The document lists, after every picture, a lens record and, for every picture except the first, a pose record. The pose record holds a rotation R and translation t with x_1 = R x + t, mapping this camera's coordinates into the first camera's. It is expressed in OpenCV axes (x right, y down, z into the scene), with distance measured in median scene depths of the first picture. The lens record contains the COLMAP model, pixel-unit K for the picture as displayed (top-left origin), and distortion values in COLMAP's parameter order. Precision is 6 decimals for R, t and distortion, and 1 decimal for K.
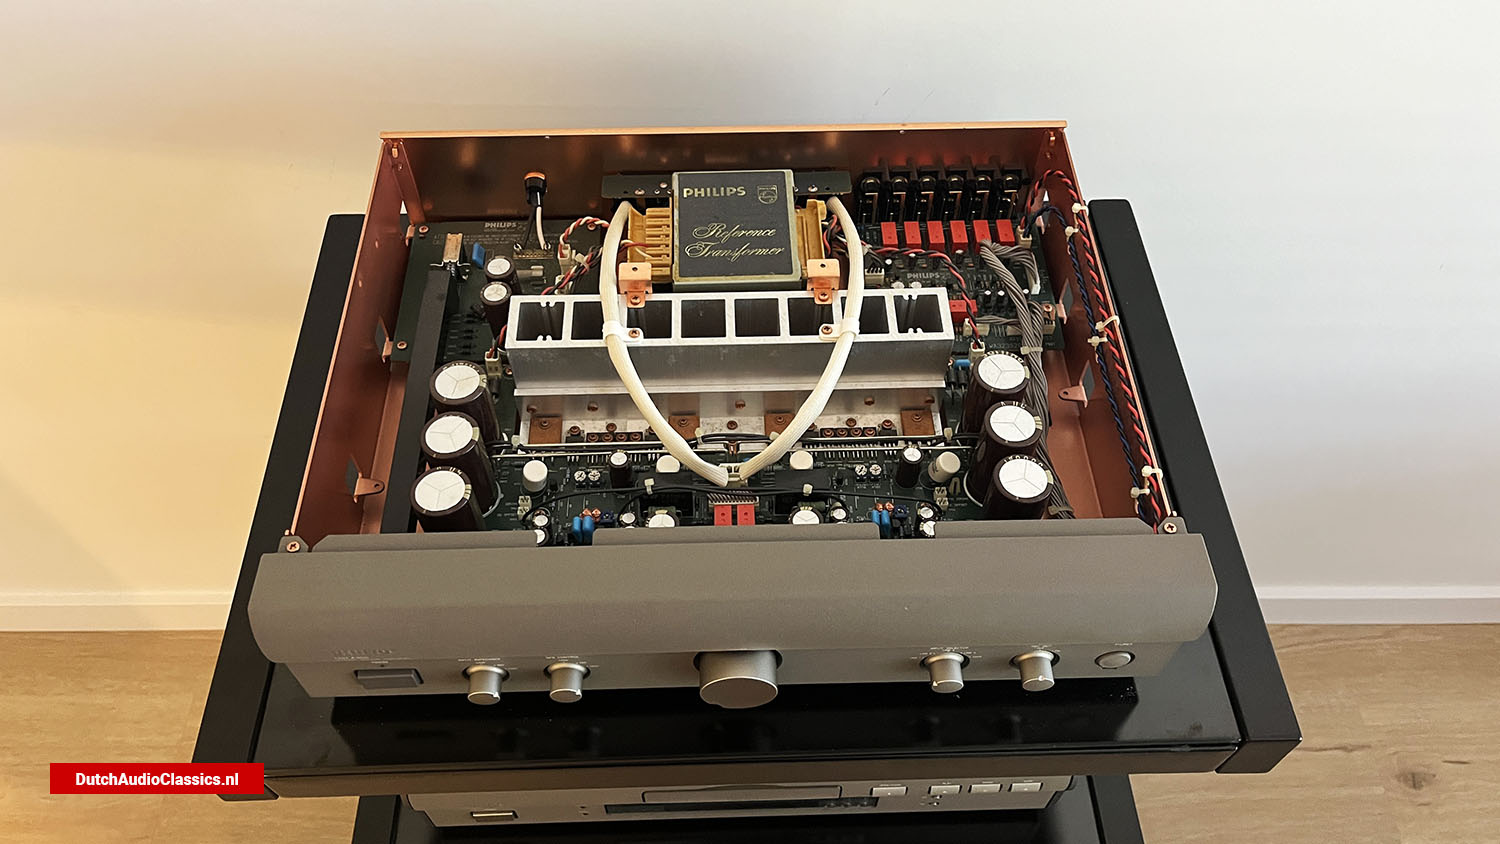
lens RADIAL K [[1163.6, 0, 744.3], [0, 1163.6, 423.7], [0, 0, 1]] dist [0.035201, -0.062134]
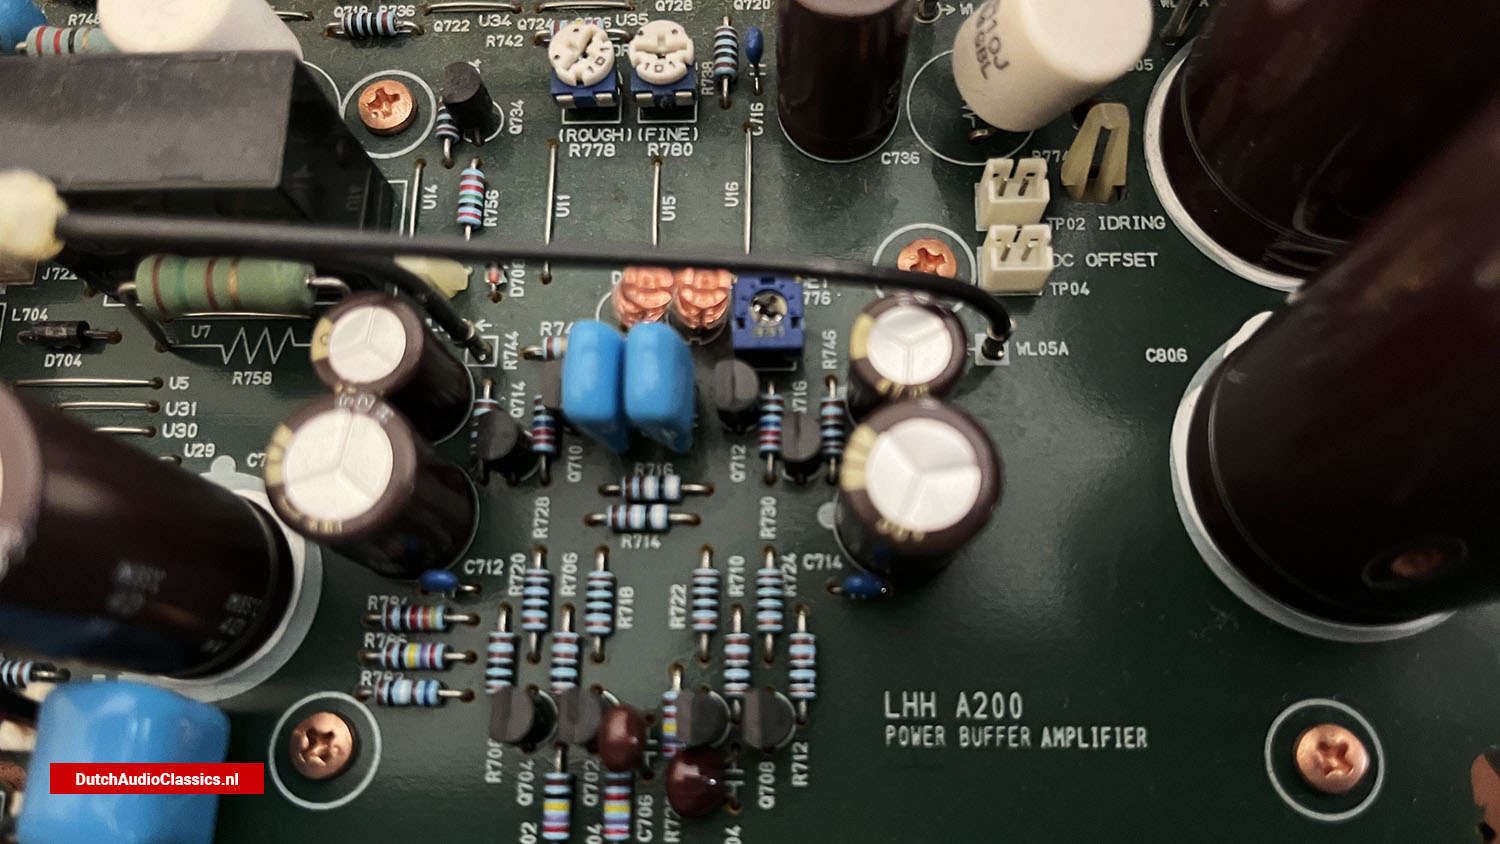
lens RADIAL K [[1192.4, 0, 758.9], [0, 1192.4, 430.7], [0, 0, 1]] dist [0.039447, -0.087879]
pose [[0.998378, 0.023952, -0.051651, 0.132397], [-0.003754, 0.932919, 0.360068, 0.026523], [0.056811, -0.359290, 0.931495, 0.770031]]
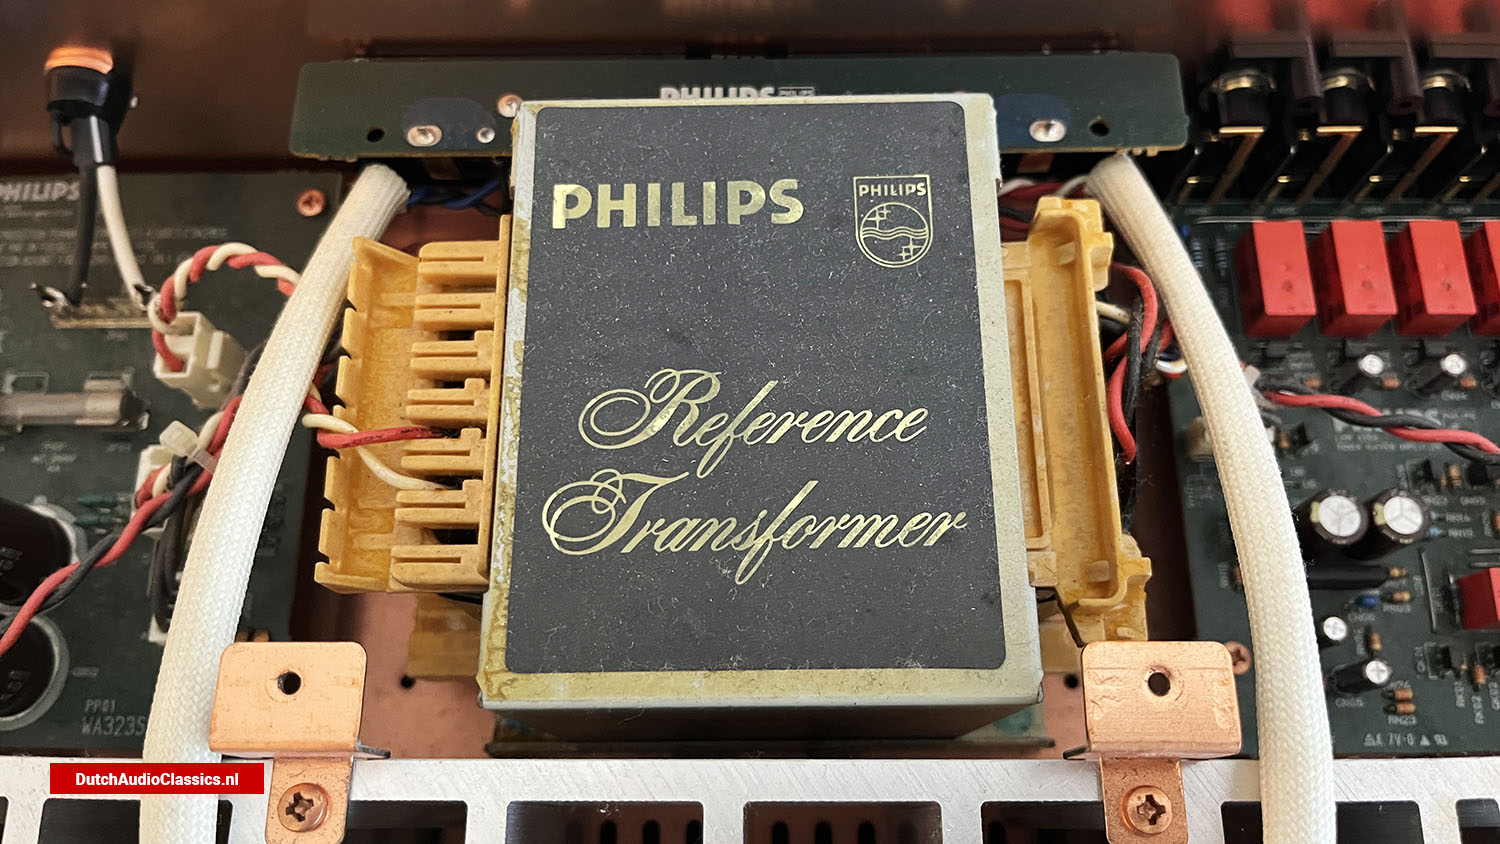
lens RADIAL K [[1163.6, 0, 744.3], [0, 1163.6, 423.7], [0, 0, 1]] dist [0.035201, -0.062134]
pose [[0.999285, 0.021282, -0.031263, -0.002939], [-0.011132, 0.955544, 0.294640, -0.233224], [0.036143, -0.294081, 0.955097, 0.771178]]
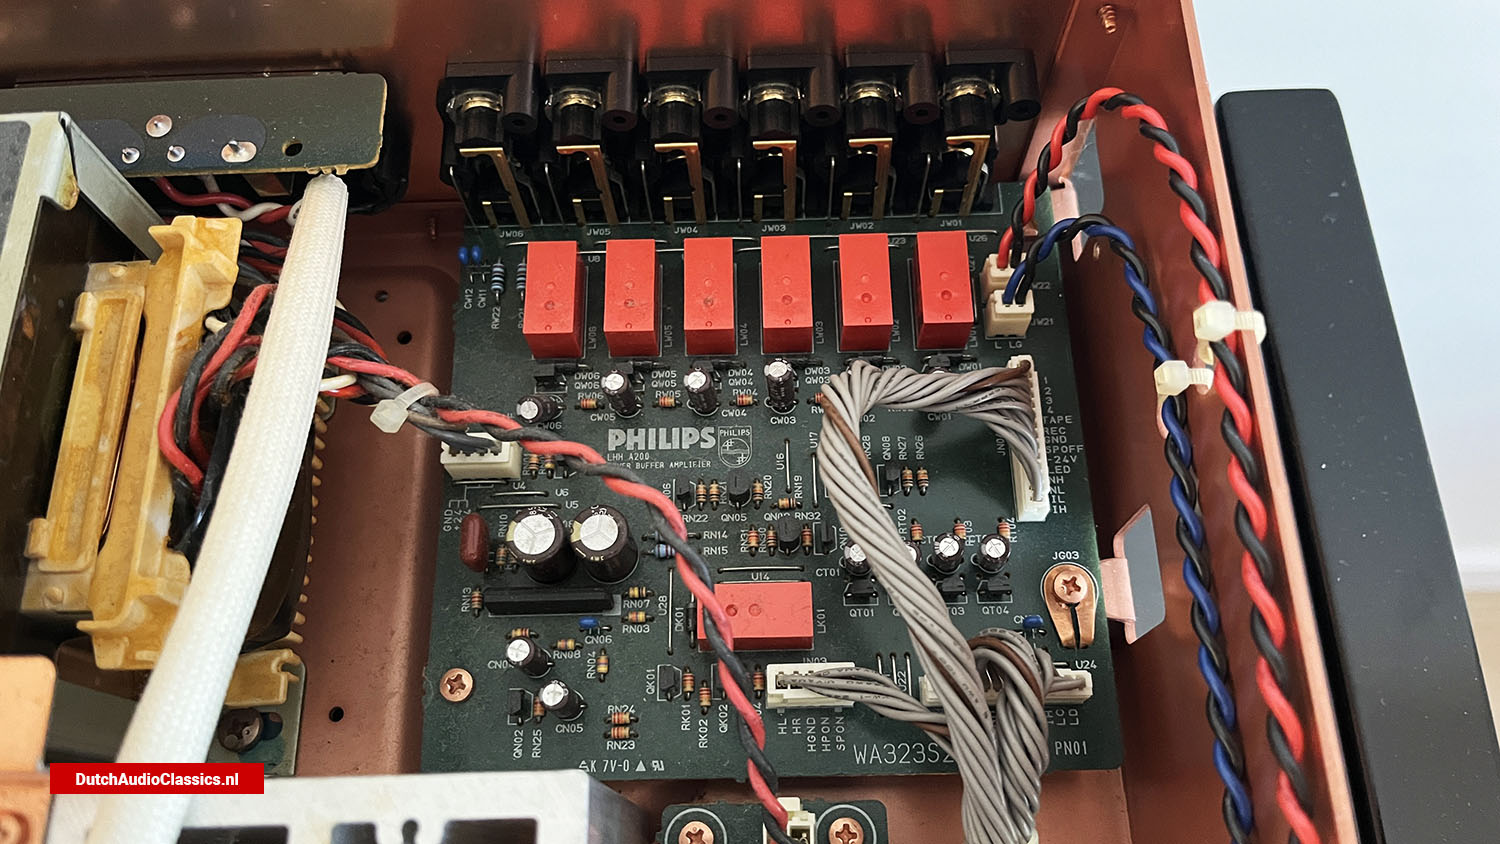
lens RADIAL K [[1247.0, 0, 749.1], [0, 1247.0, 367.6], [0, 0, 1]] dist [-0.013230, -0.005053]
pose [[0.999924, 0.002063, -0.012127, 0.196839], [0.000811, 0.972628, 0.232367, -0.237673], [0.012274, -0.232360, 0.972552, 0.761695]]
